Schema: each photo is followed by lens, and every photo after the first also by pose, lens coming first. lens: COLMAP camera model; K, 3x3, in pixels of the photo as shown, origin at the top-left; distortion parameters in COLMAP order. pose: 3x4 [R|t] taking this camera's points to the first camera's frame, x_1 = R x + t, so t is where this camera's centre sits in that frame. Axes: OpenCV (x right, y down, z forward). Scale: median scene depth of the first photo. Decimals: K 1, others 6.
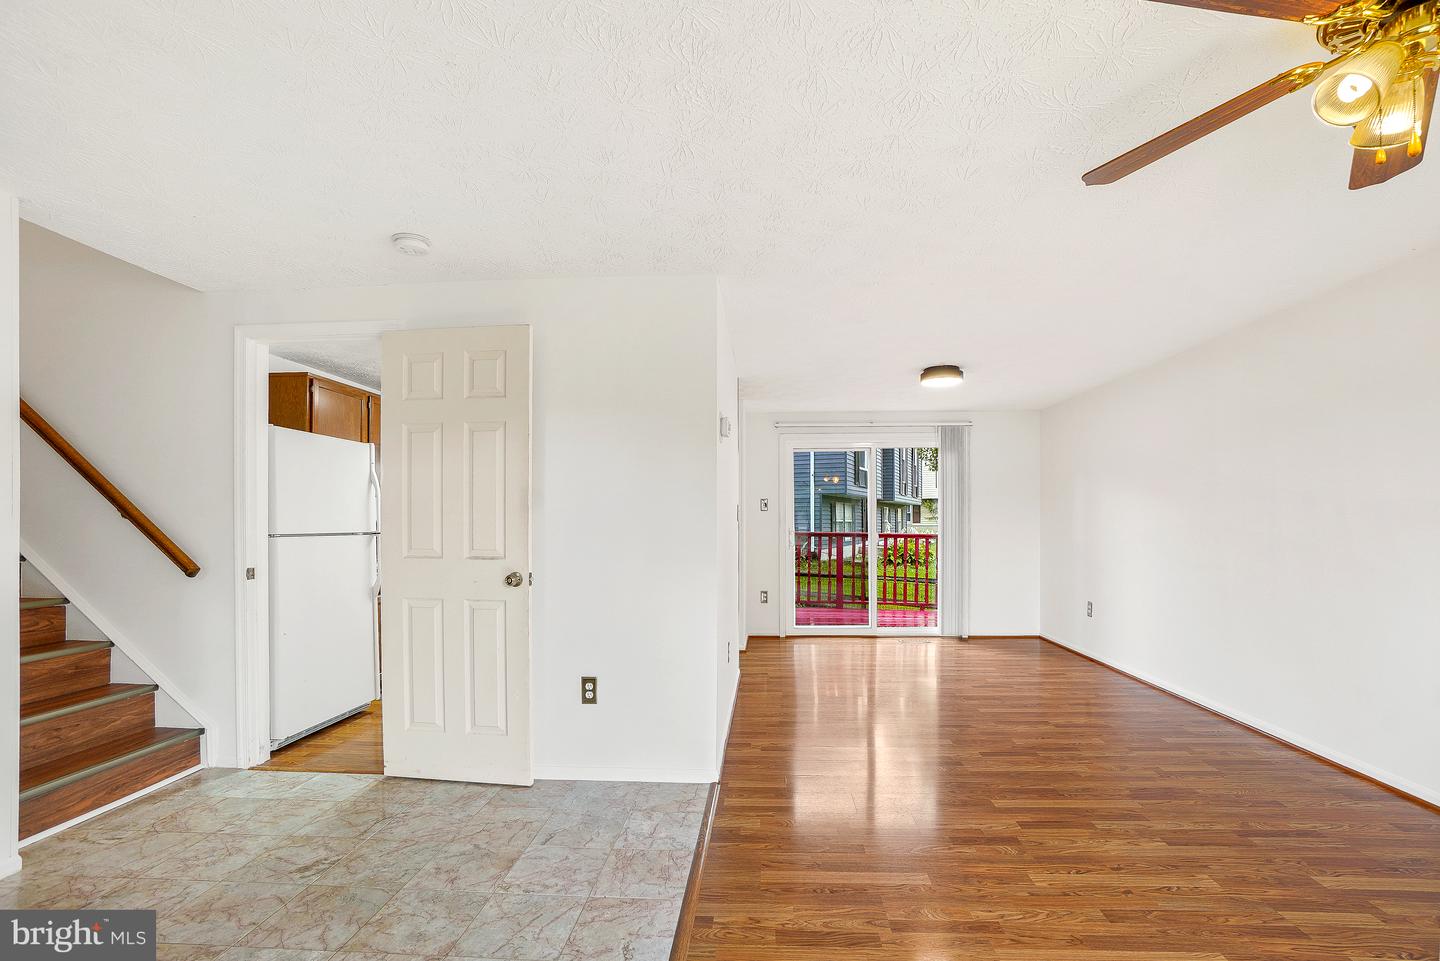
lens RADIAL K [[654.3, 0, 729.1], [0, 654.3, 523.8], [0, 0, 1]] dist [-0.060645, 0.022120]
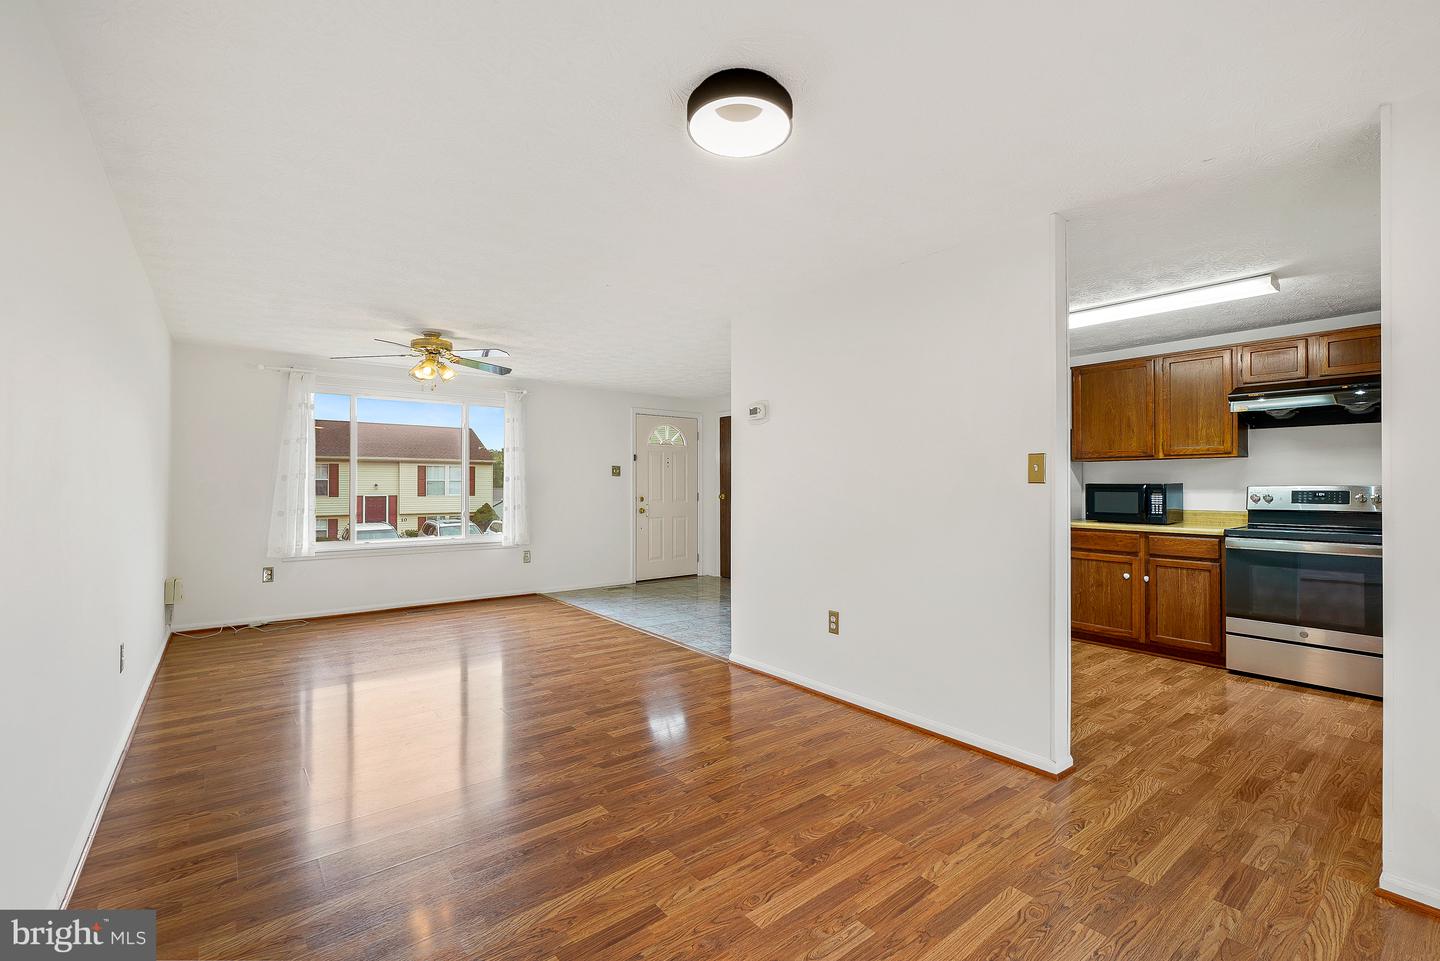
lens RADIAL K [[621.3, 0, 731.1], [0, 621.3, 480.0], [0, 0, 1]] dist [-0.004727, -0.000289]
pose [[-0.739355, -0.007174, -0.673277, 0.909872], [-0.002717, 0.999967, -0.007672, -0.003572], [0.673310, -0.003843, -0.739350, 1.997888]]
